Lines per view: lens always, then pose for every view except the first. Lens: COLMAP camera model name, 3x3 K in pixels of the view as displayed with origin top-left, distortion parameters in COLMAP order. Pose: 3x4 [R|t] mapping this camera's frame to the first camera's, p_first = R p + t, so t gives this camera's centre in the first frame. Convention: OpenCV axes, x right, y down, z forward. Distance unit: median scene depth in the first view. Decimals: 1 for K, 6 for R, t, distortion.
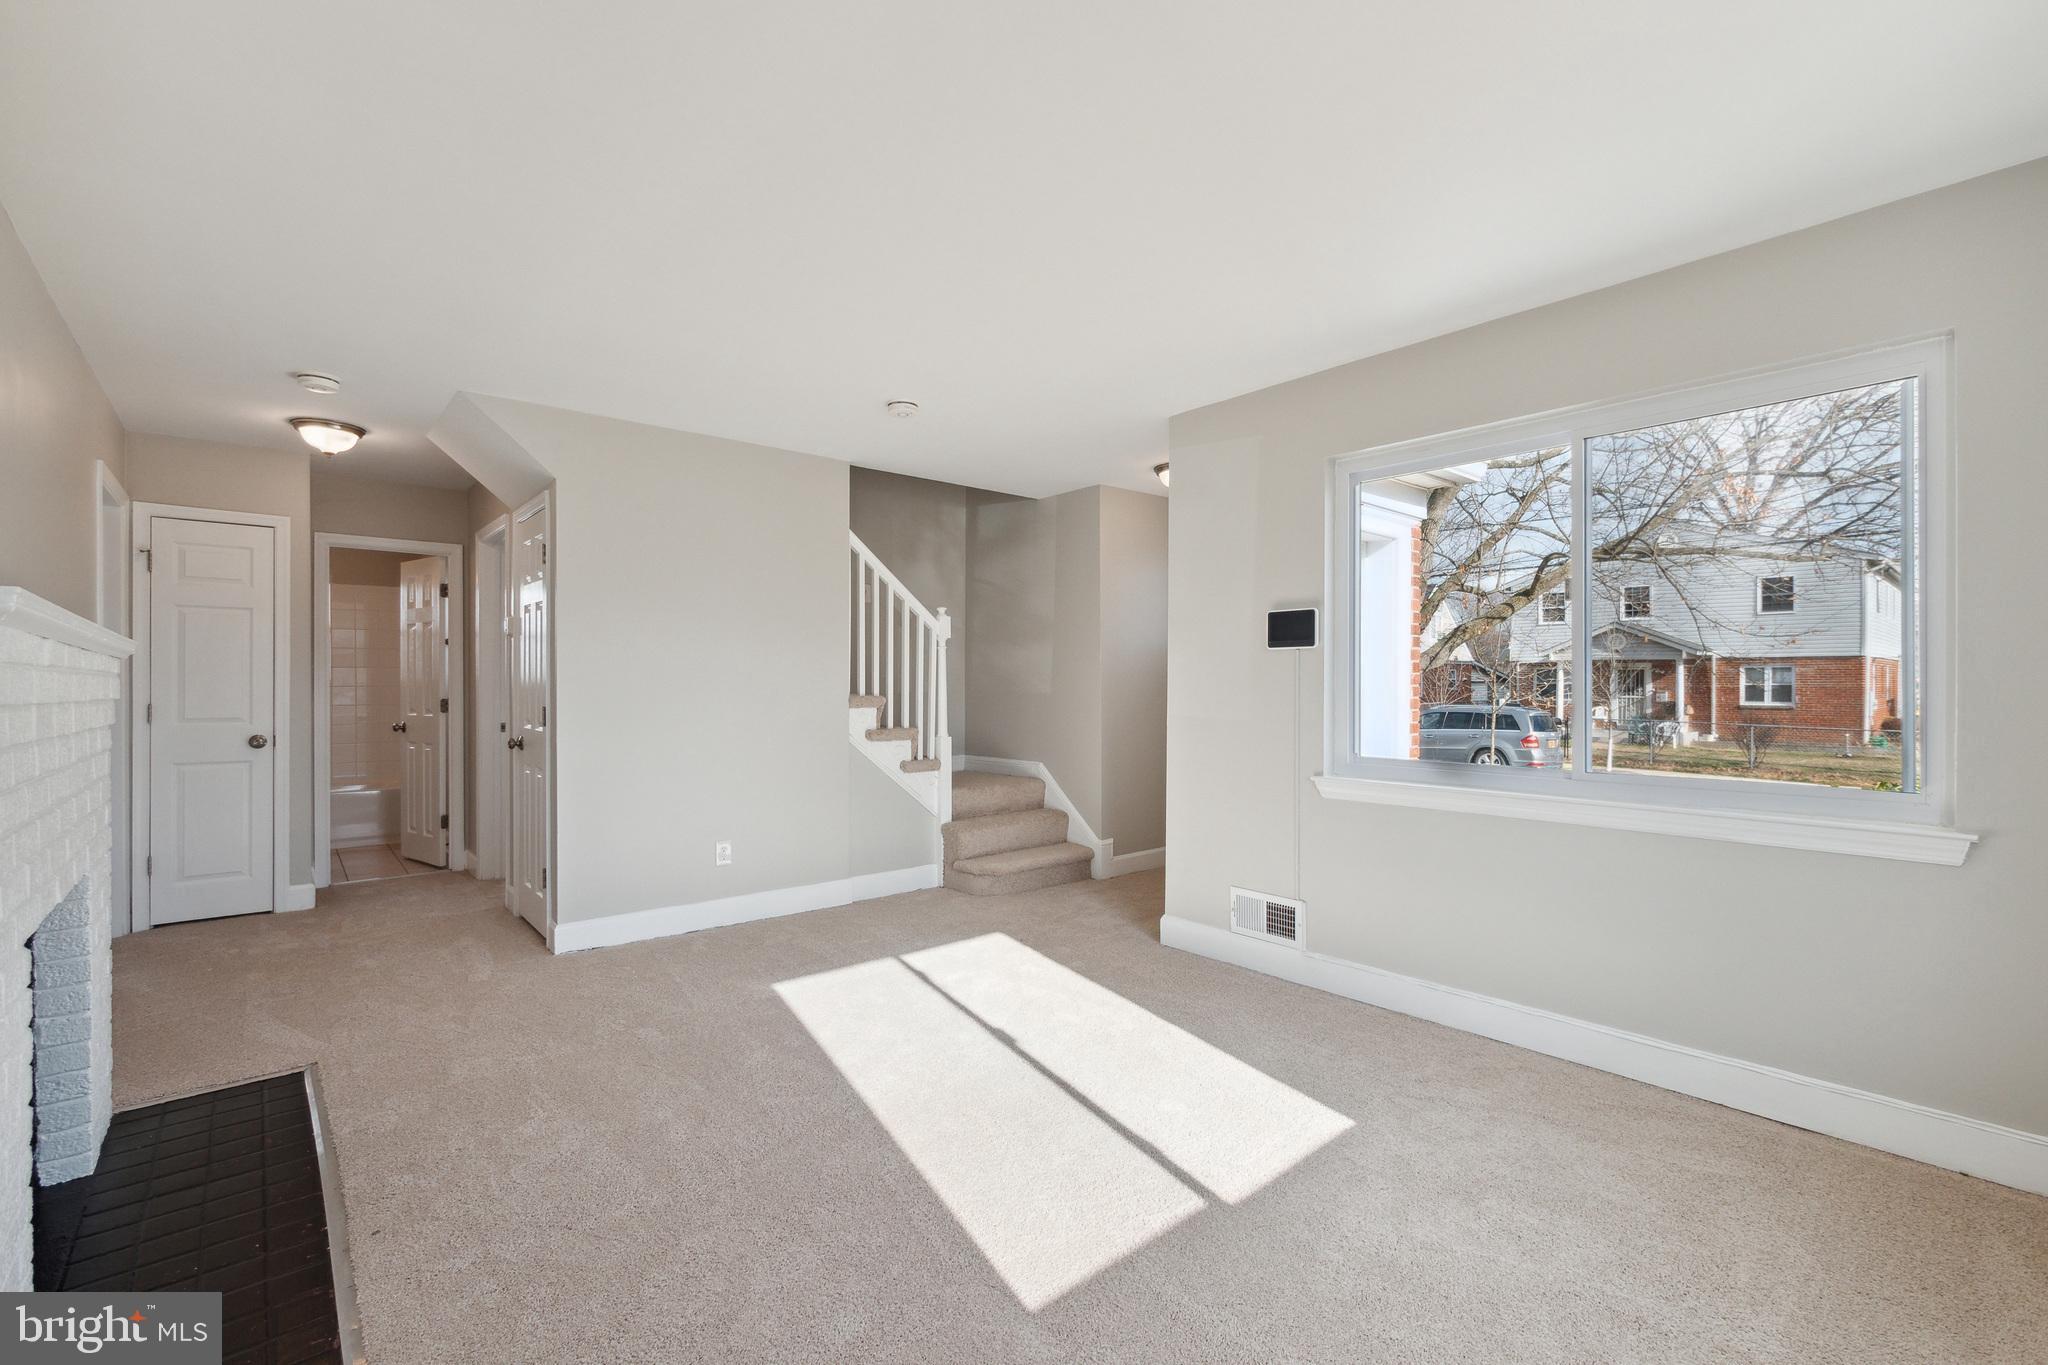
lens RADIAL K [[857.6, 0, 1026.7], [0, 857.6, 685.2], [0, 0, 1]] dist [-0.011520, 0.000791]
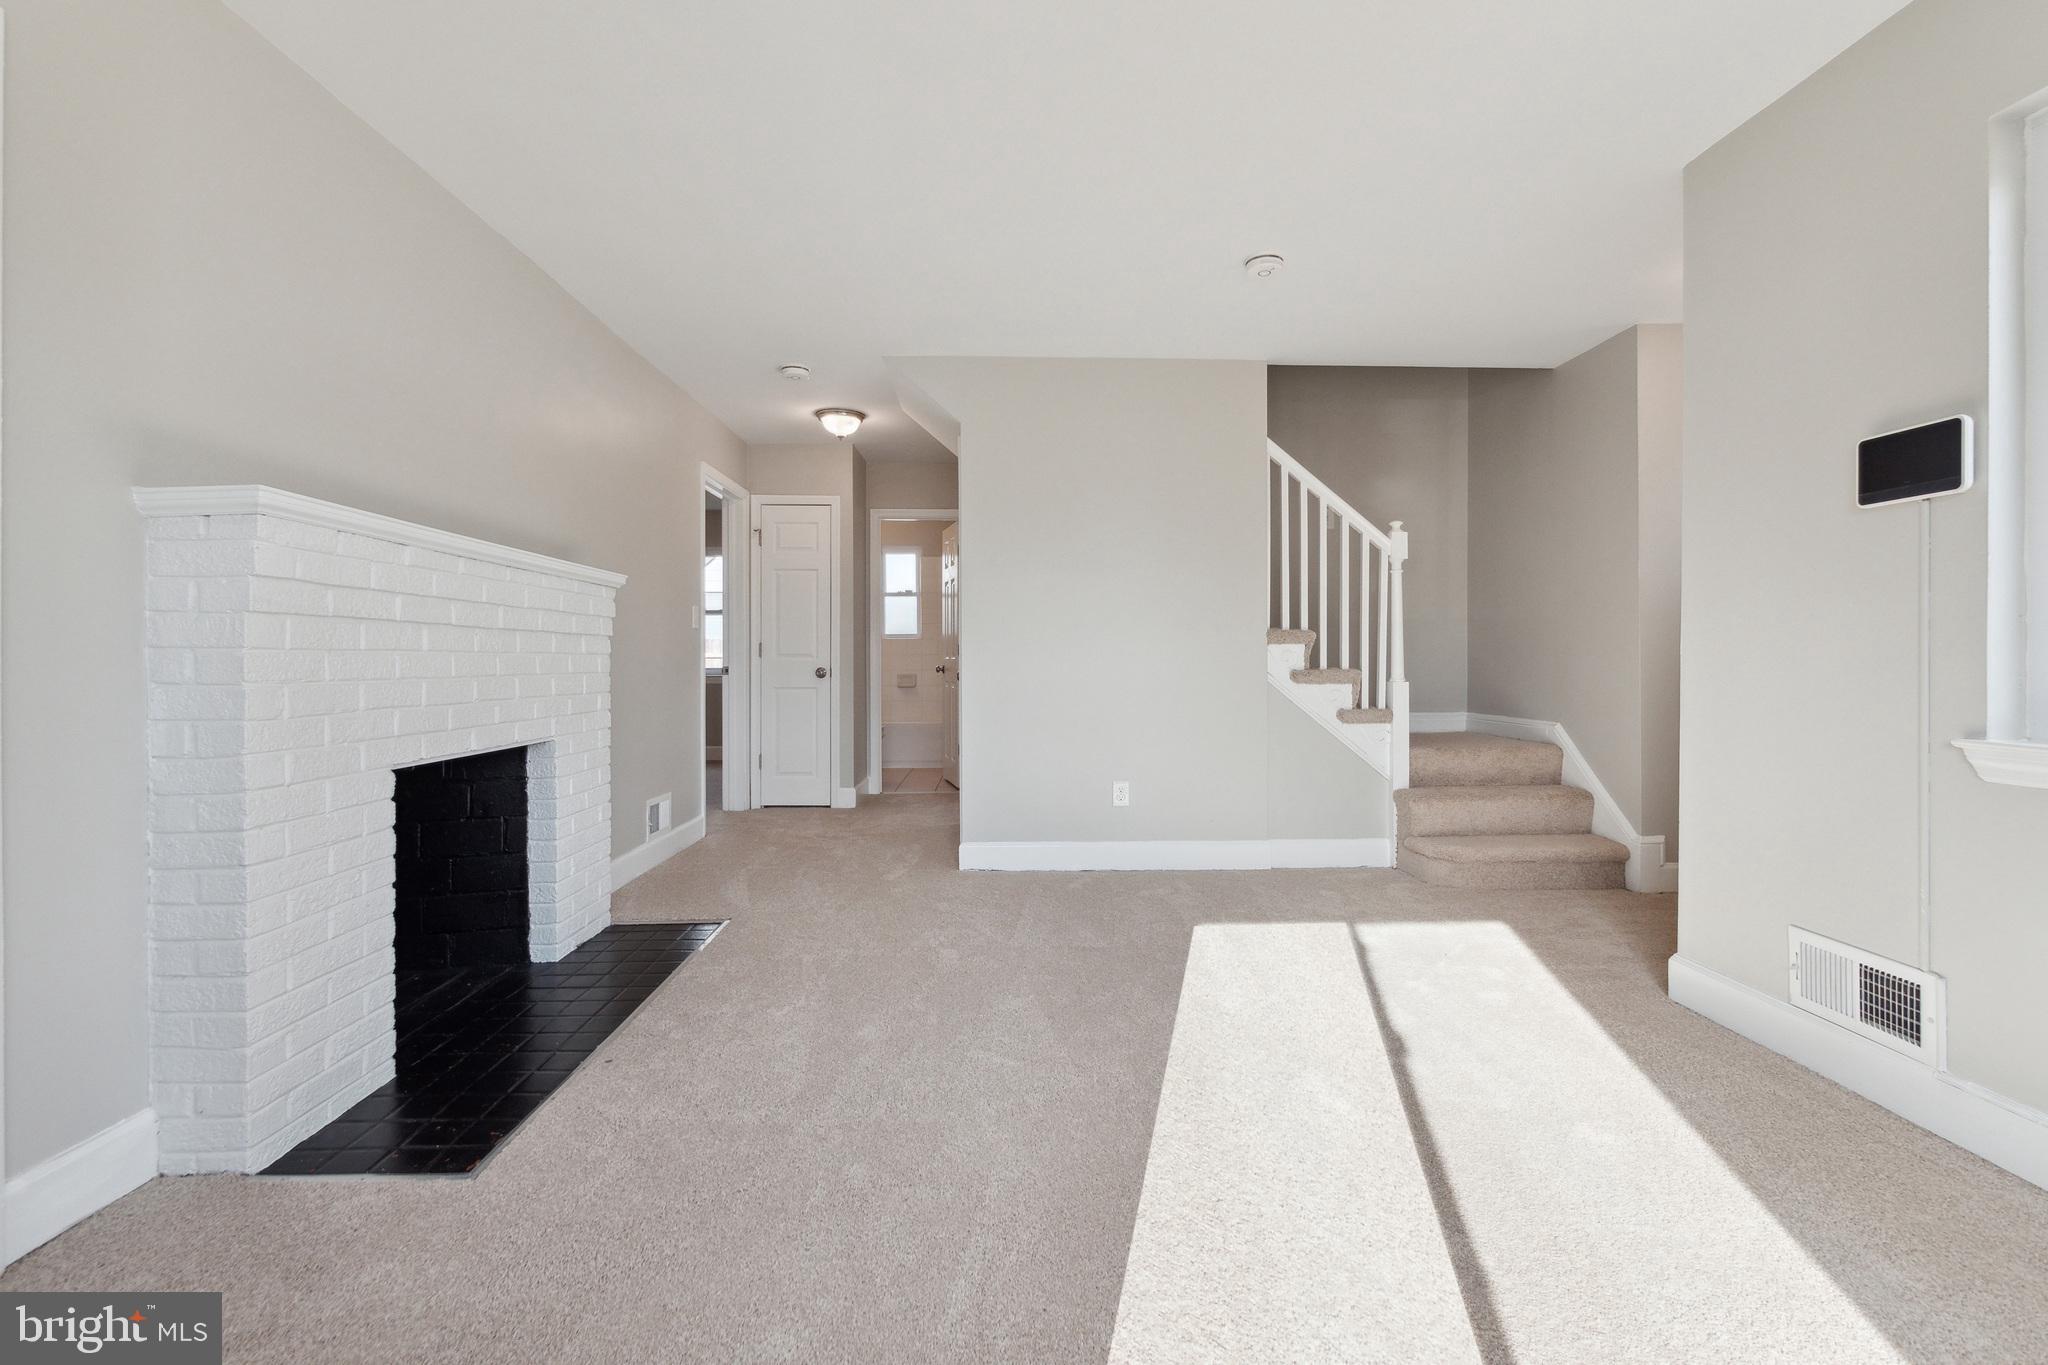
lens RADIAL K [[857.6, 0, 1050.2], [0, 857.6, 654.9], [0, 0, 1]] dist [-0.011520, 0.000791]
pose [[0.783929, -0.002706, -0.620845, 0.158184], [0.001473, 0.999996, -0.002498, 0.040118], [0.620849, 0.001043, 0.783929, 0.182986]]
